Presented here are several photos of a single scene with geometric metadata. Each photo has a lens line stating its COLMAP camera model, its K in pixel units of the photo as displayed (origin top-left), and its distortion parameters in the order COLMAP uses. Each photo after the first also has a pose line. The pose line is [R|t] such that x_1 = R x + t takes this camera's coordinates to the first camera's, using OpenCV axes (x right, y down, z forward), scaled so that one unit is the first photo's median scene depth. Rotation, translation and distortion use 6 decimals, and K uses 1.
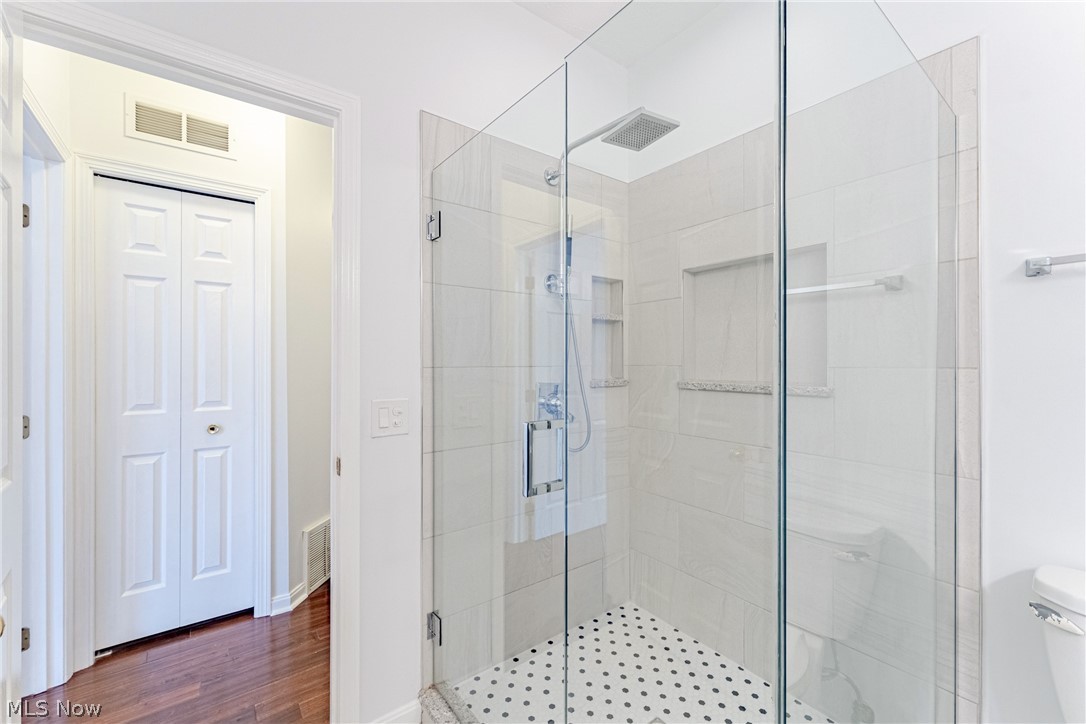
lens RADIAL K [[445.2, 0, 544.9], [0, 445.2, 360.8], [0, 0, 1]] dist [0.002314, 0.000113]
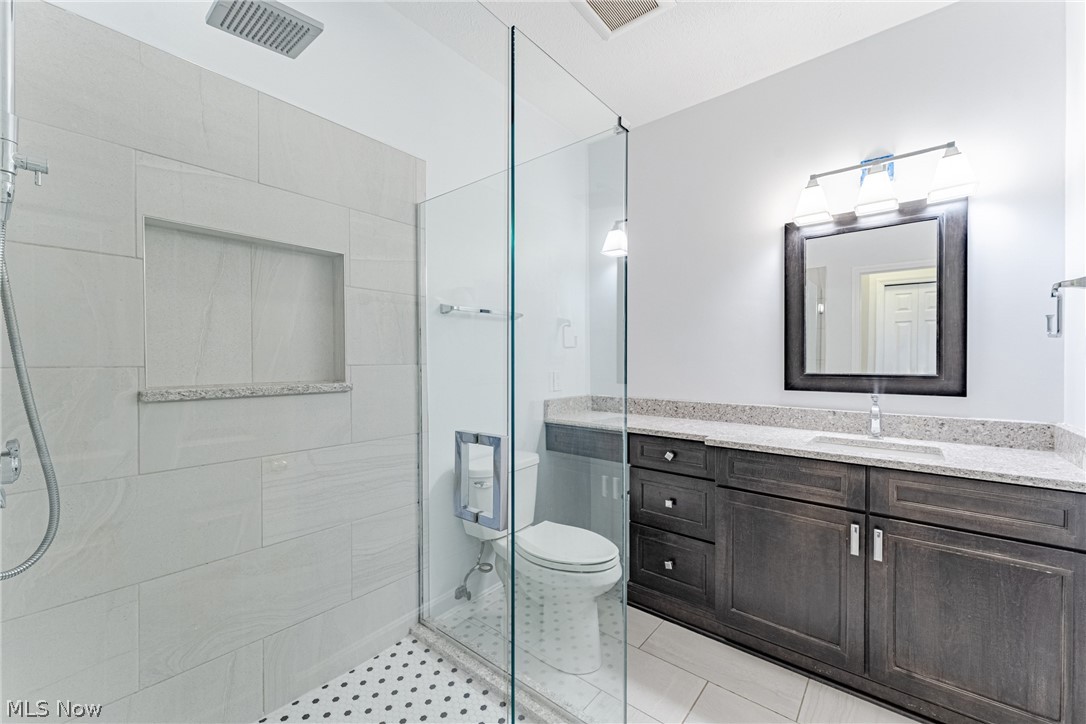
lens RADIAL K [[445.2, 0, 538.1], [0, 445.2, 361.9], [0, 0, 1]] dist [0.002314, 0.000113]
pose [[-0.219317, -0.004139, 0.975645, -0.491747], [-0.004755, 0.999984, 0.003173, 0.000239], [-0.975642, -0.003943, -0.219333, 0.659526]]
